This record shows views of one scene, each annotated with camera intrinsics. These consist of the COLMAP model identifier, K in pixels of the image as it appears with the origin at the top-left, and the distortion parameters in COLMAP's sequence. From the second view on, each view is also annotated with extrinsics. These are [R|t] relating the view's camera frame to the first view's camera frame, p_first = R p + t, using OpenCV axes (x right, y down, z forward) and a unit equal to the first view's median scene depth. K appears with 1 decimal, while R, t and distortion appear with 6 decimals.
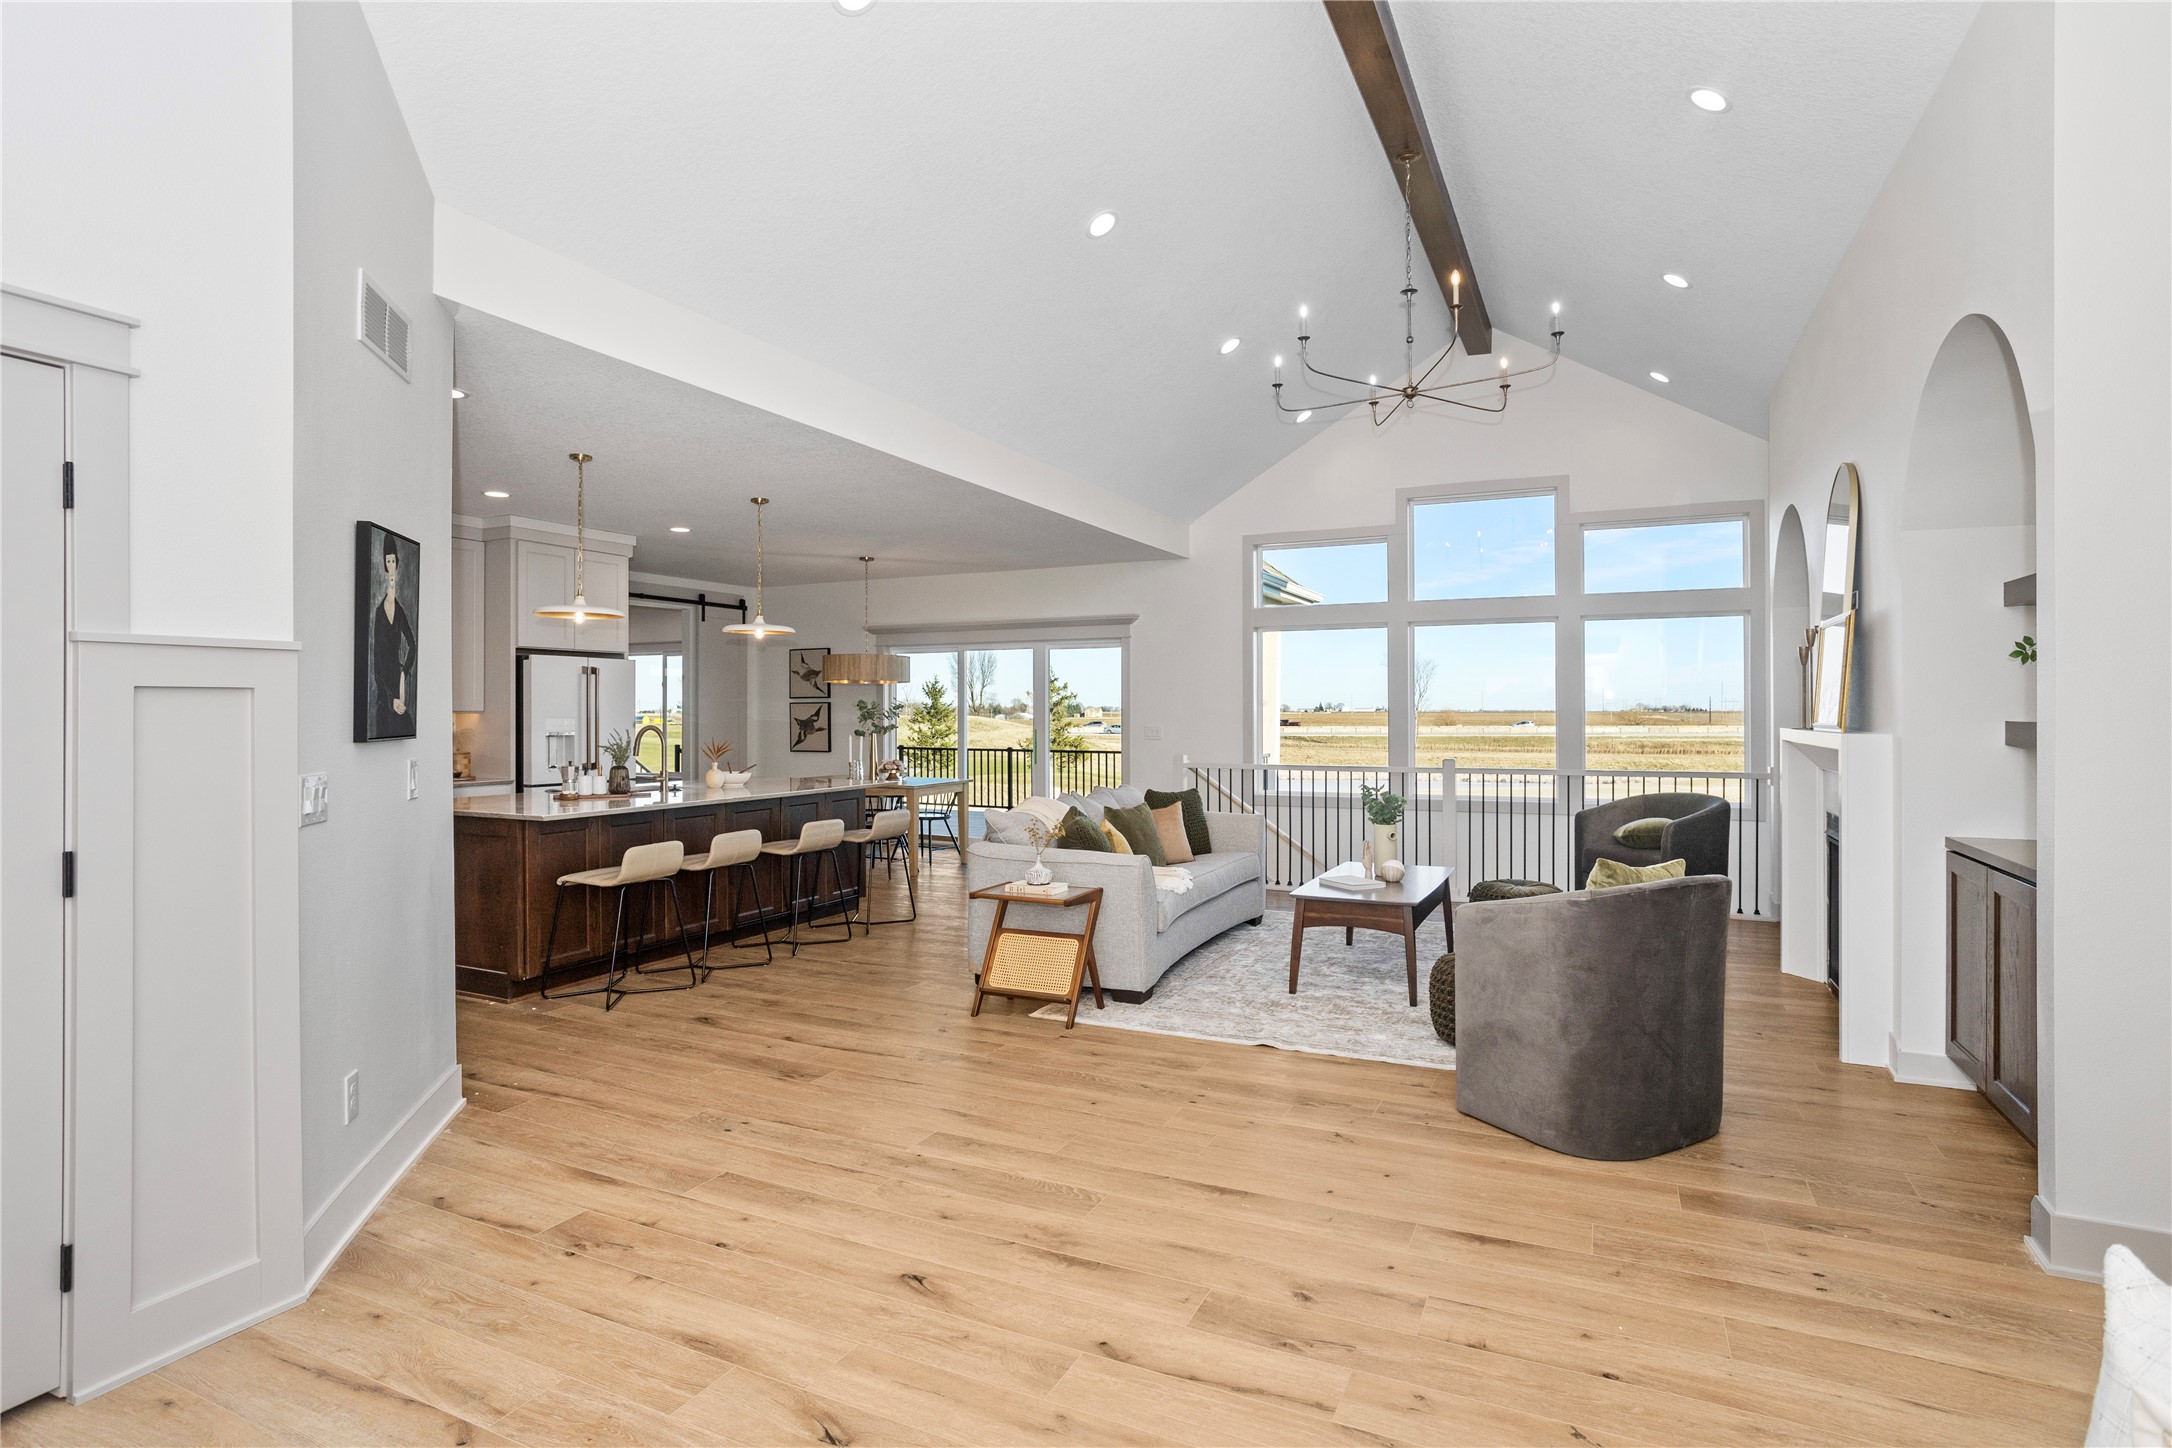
lens RADIAL K [[1087.2, 0, 1087.3], [0, 1087.2, 715.9], [0, 0, 1]] dist [0.007077, 0.001130]
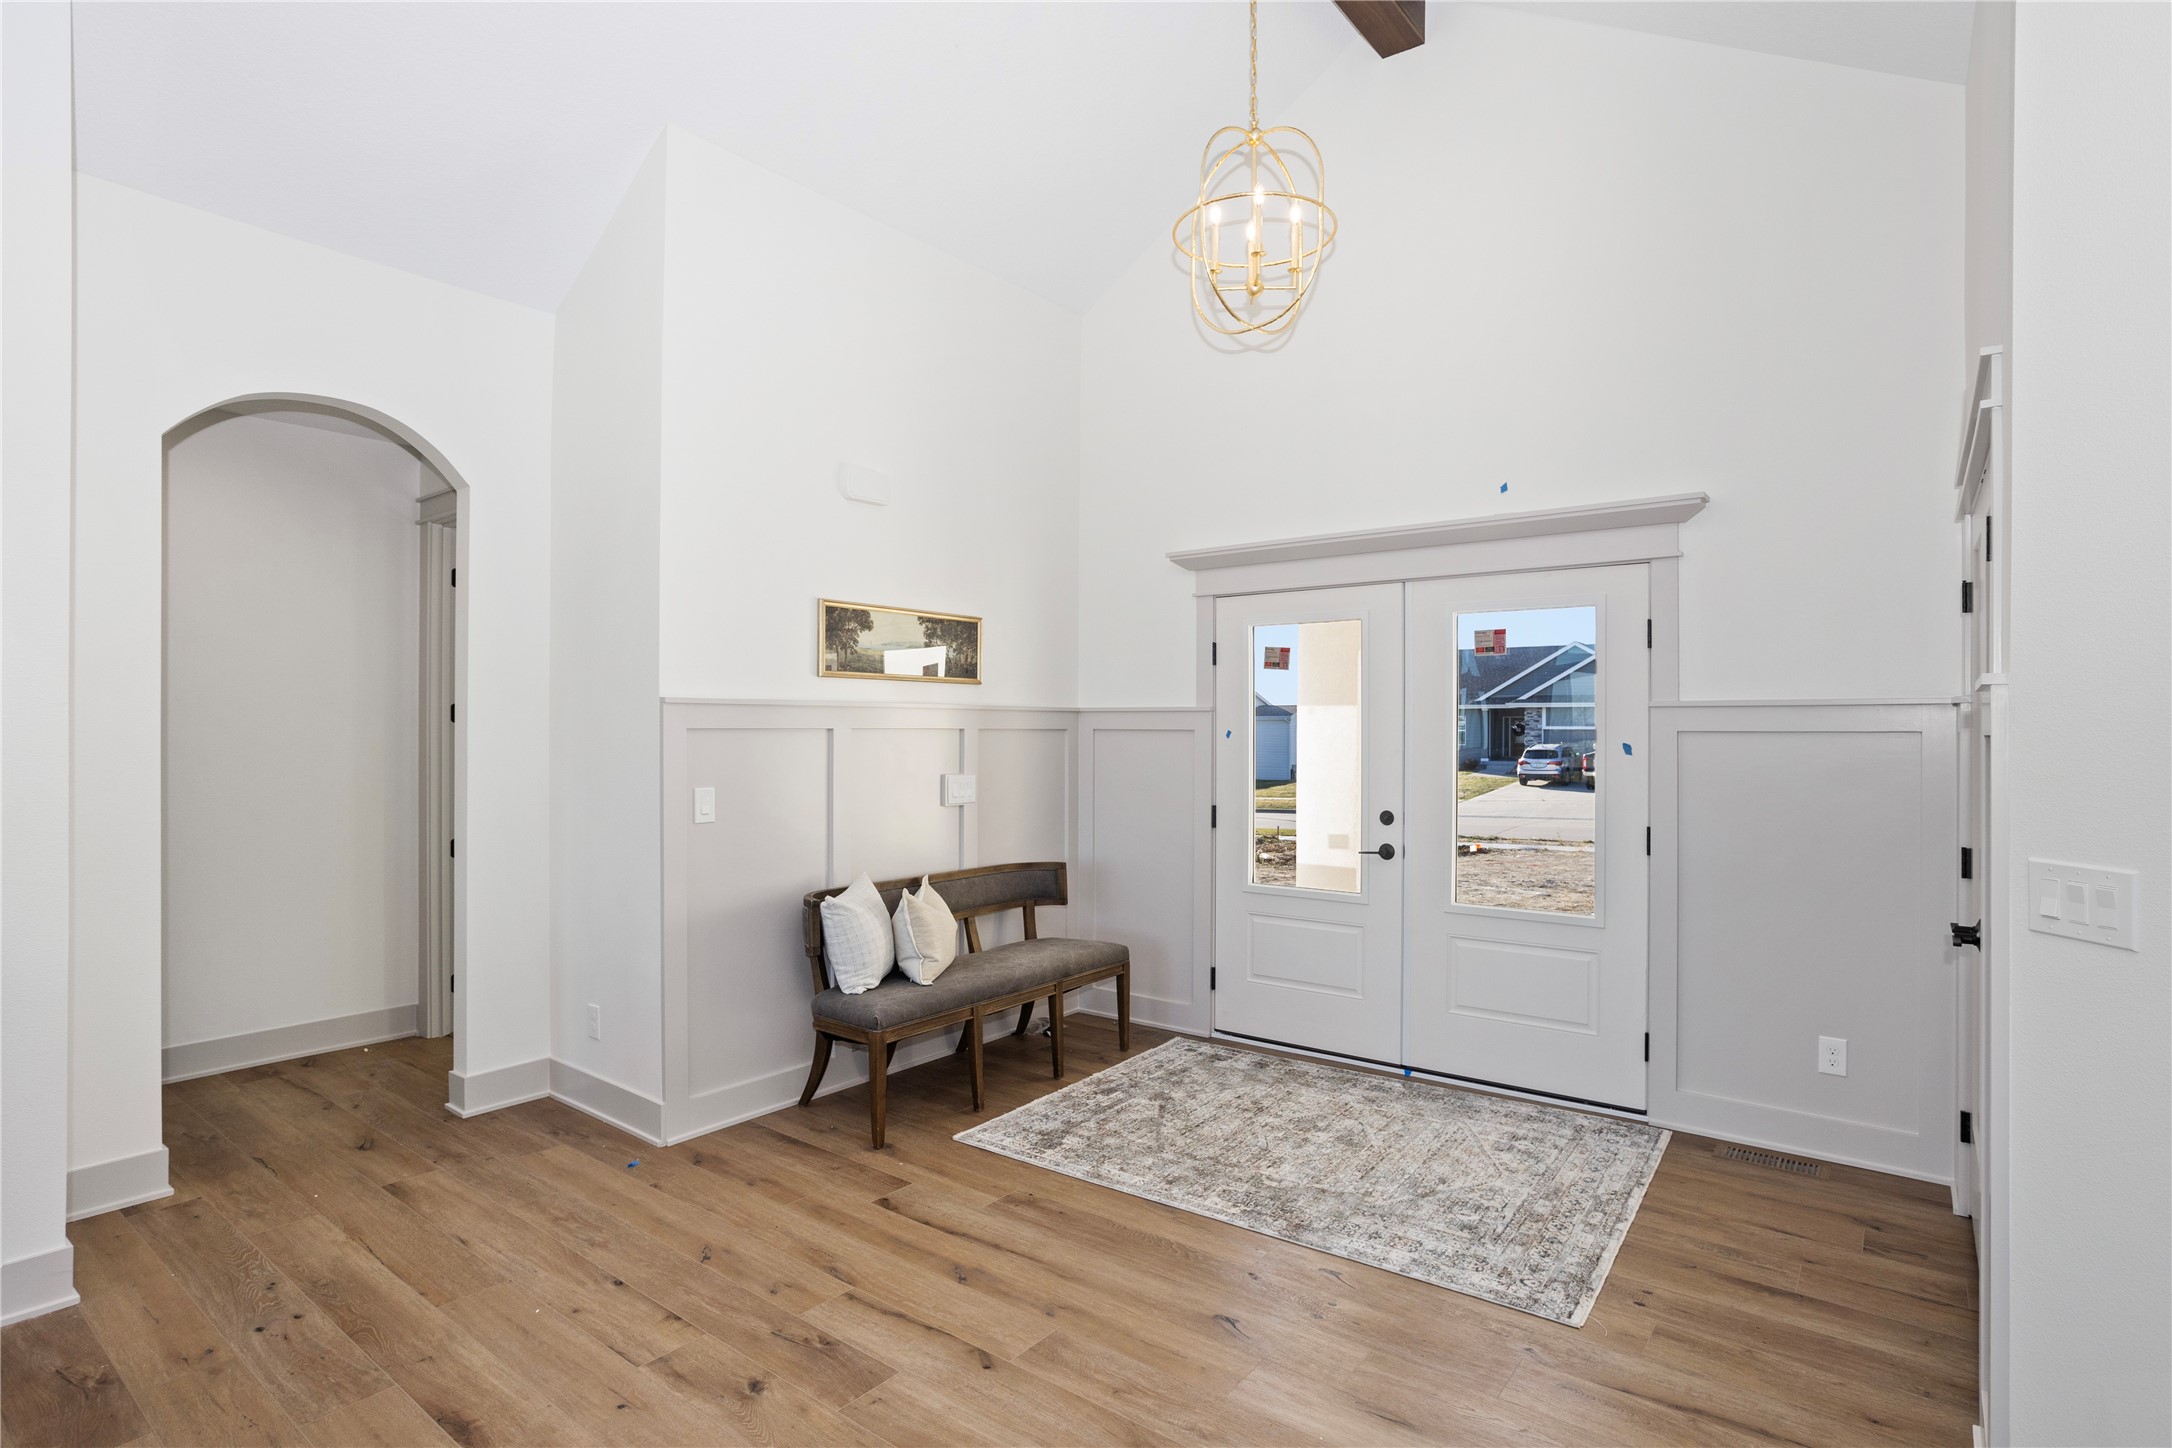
lens RADIAL K [[1087.2, 0, 1085.0], [0, 1087.2, 725.5], [0, 0, 1]] dist [0.007077, 0.001130]
pose [[-0.976297, 0.002897, 0.216414, -0.298725], [0.003366, 0.999993, 0.001797, -0.036306], [-0.216407, 0.002483, -0.976300, 1.962454]]
